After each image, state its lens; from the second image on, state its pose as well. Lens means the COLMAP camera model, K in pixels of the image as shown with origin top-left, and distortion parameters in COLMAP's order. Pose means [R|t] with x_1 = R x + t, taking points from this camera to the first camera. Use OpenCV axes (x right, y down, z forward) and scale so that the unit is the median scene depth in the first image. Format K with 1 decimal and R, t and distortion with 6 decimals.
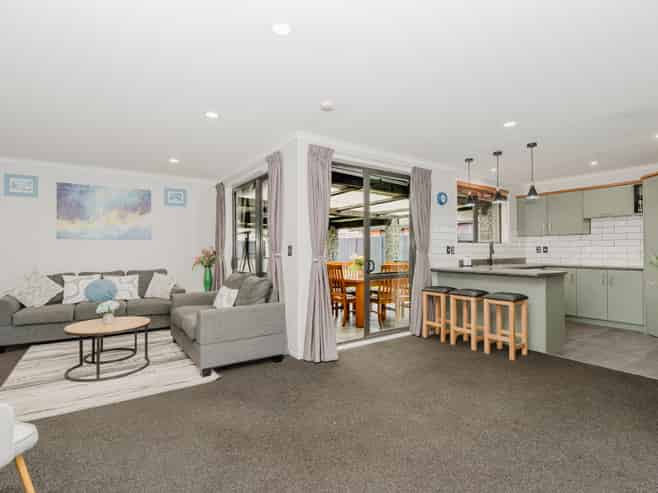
lens RADIAL K [[332.1, 0, 329.0], [0, 332.1, 246.5], [0, 0, 1]] dist [-0.000450, -0.000140]
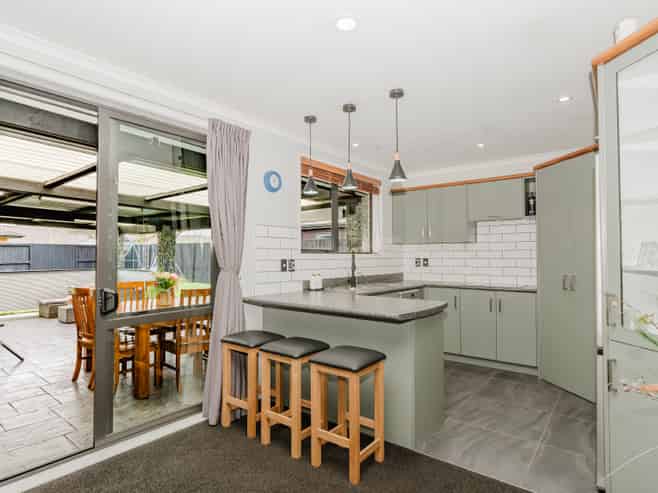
lens RADIAL K [[363.1, 0, 329.3], [0, 363.1, 244.6], [0, 0, 1]] dist [-0.027953, -0.000220]
pose [[0.957336, 0.011240, 0.288760, 0.260602], [-0.005546, 0.999774, -0.020531, -0.016134], [-0.288925, 0.018054, 0.957181, 0.350624]]
